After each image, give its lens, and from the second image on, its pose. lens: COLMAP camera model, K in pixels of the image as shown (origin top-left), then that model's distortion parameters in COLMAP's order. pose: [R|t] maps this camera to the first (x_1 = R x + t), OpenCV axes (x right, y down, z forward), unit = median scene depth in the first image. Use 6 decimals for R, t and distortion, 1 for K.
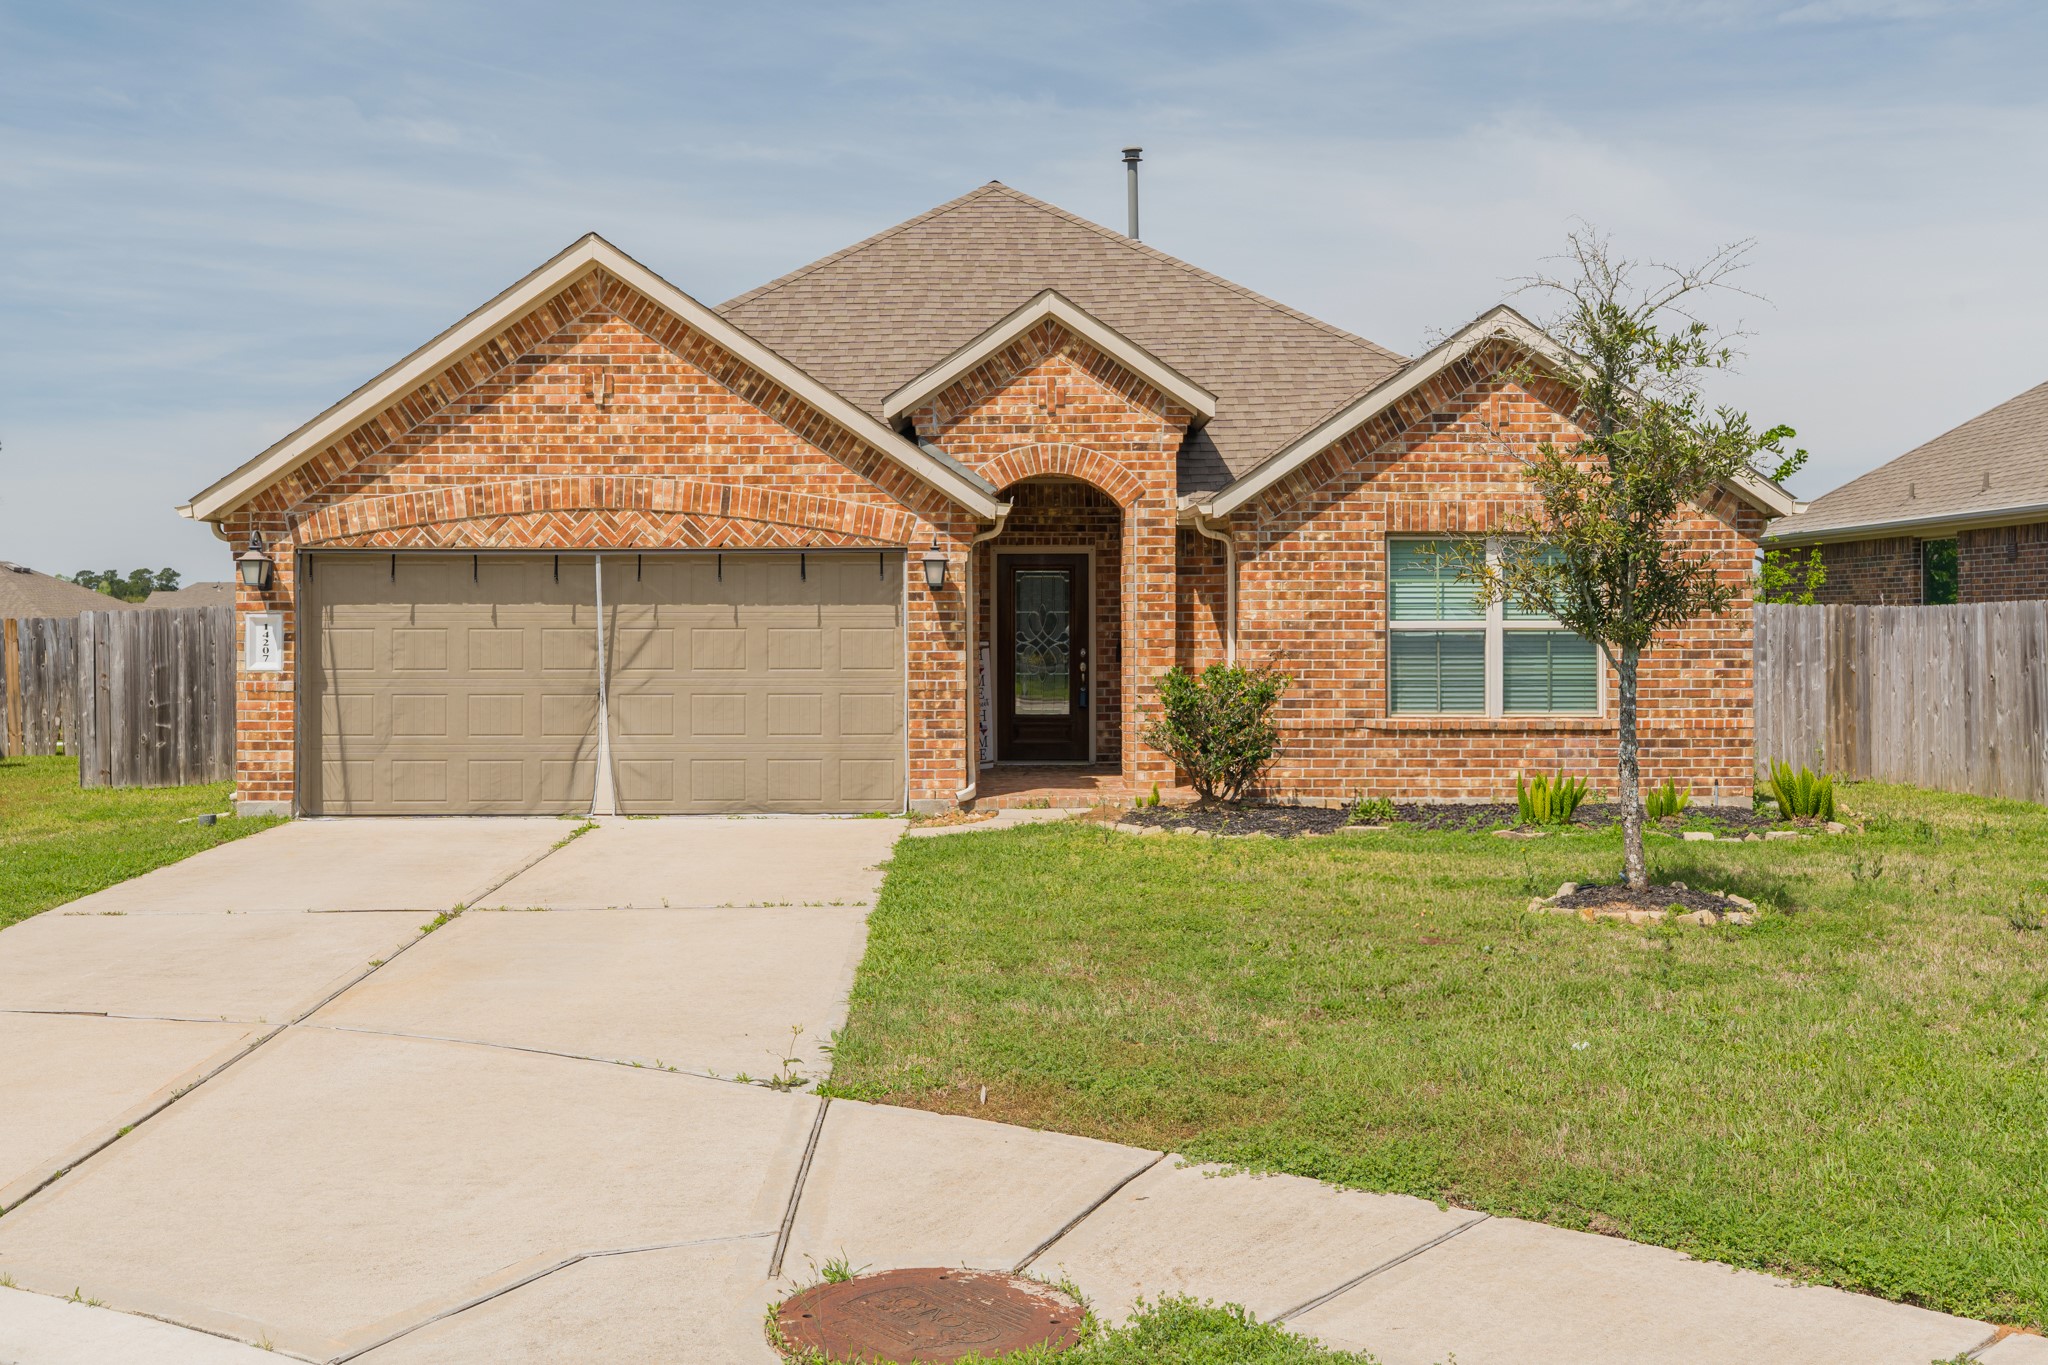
lens RADIAL K [[2067.8, 0, 1024.0], [0, 2067.8, 682.5], [0, 0, 1]] dist [0.000311, -0.000055]
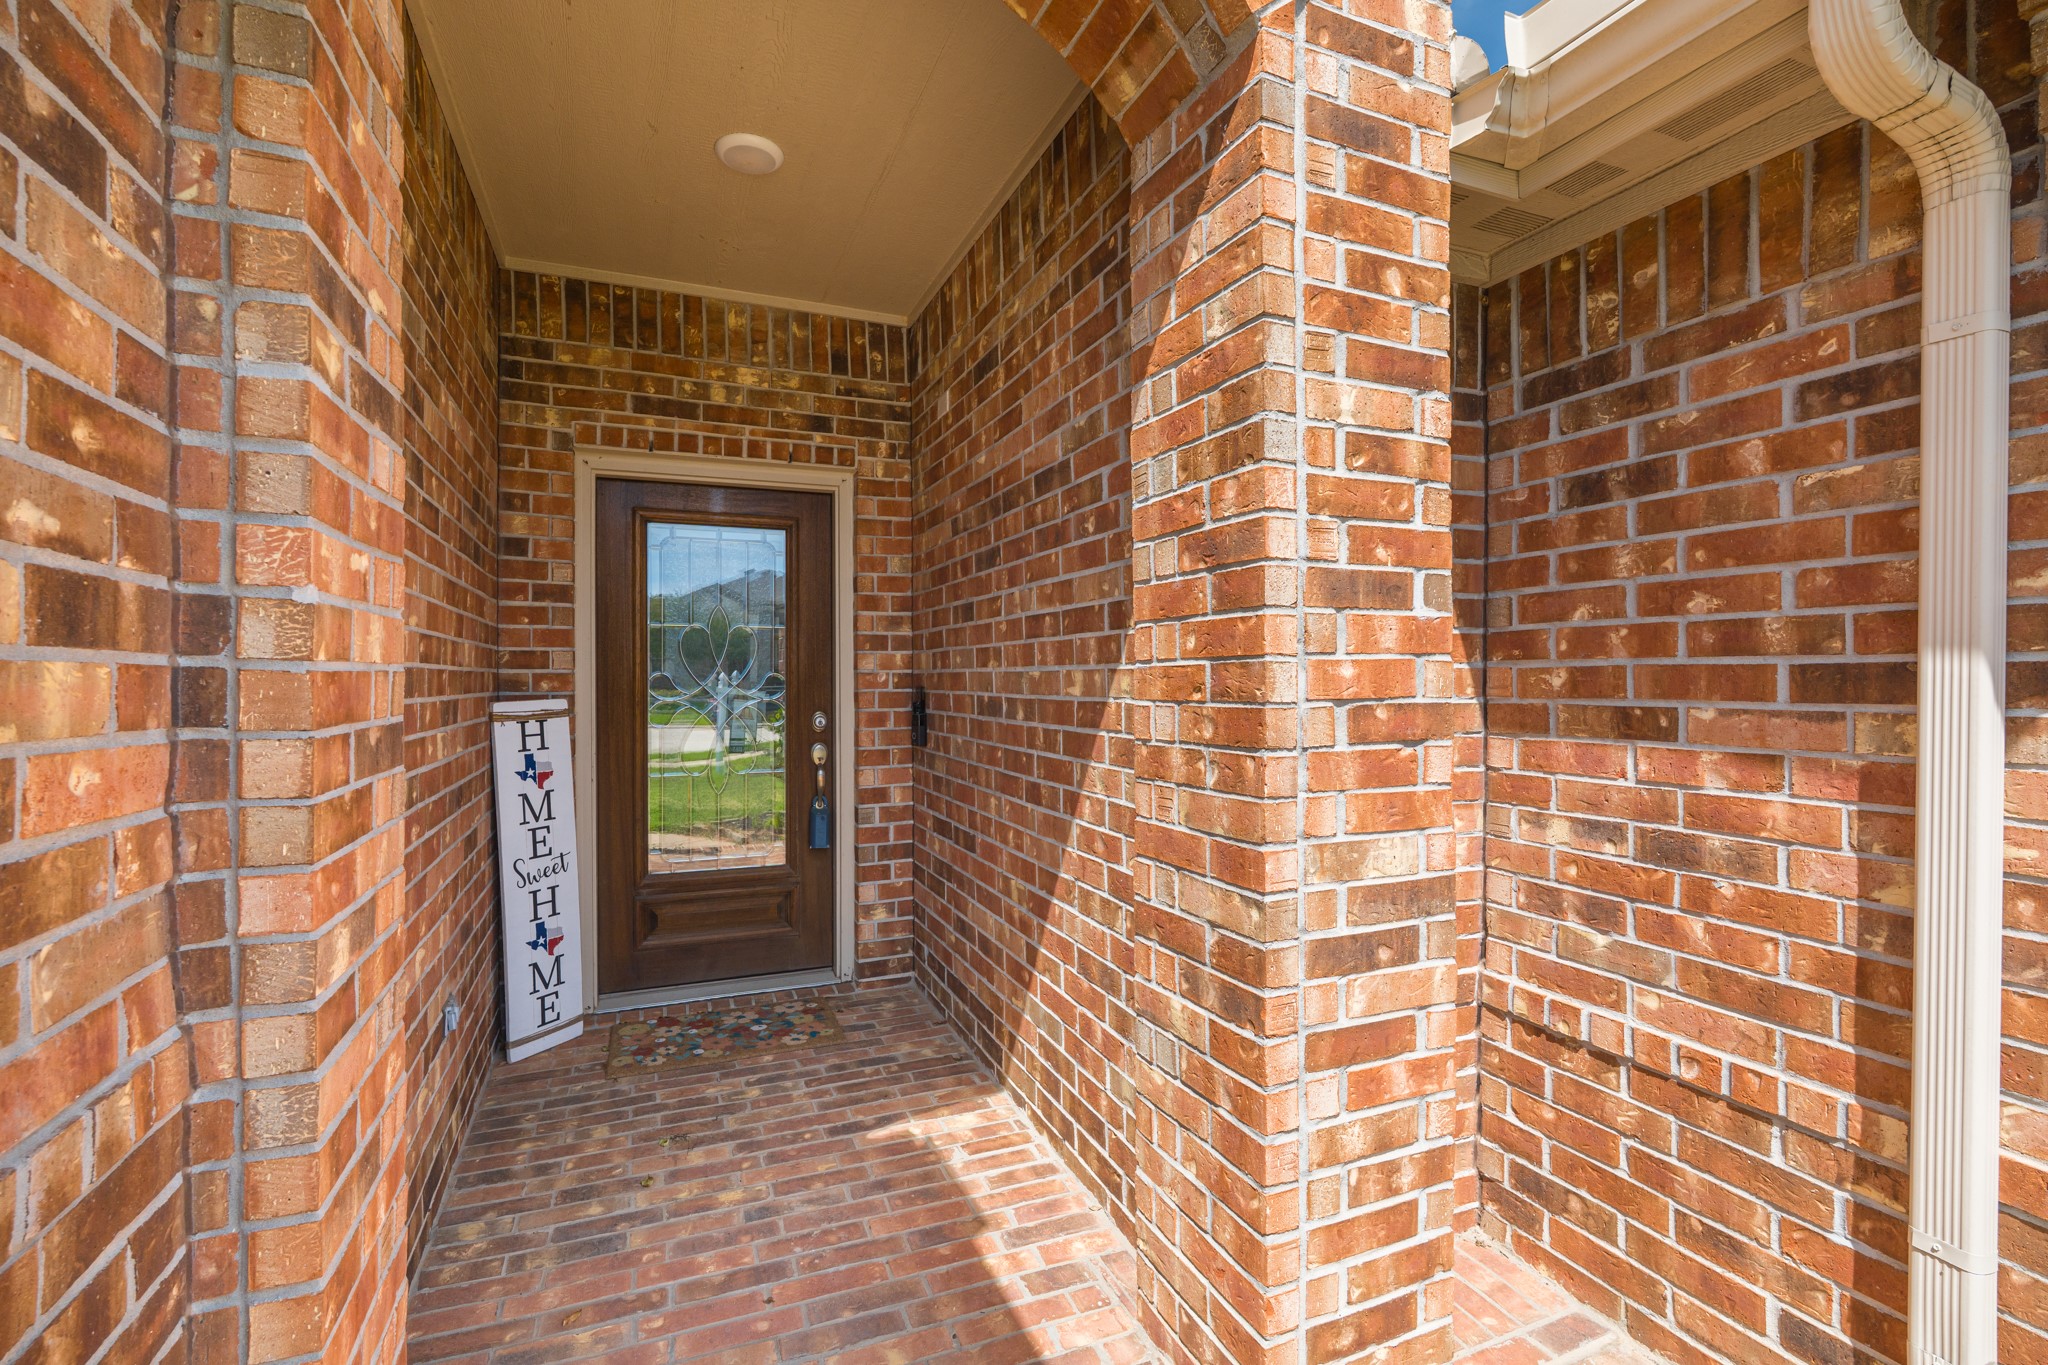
lens RADIAL K [[953.4, 0, 1085.7], [0, 953.4, 679.4], [0, 0, 1]] dist [-0.001732, -0.000154]
pose [[0.914389, -0.000760, 0.404836, -0.001250], [0.009918, 0.999740, -0.020526, -0.018833], [-0.404715, 0.022783, 0.914159, 0.804659]]
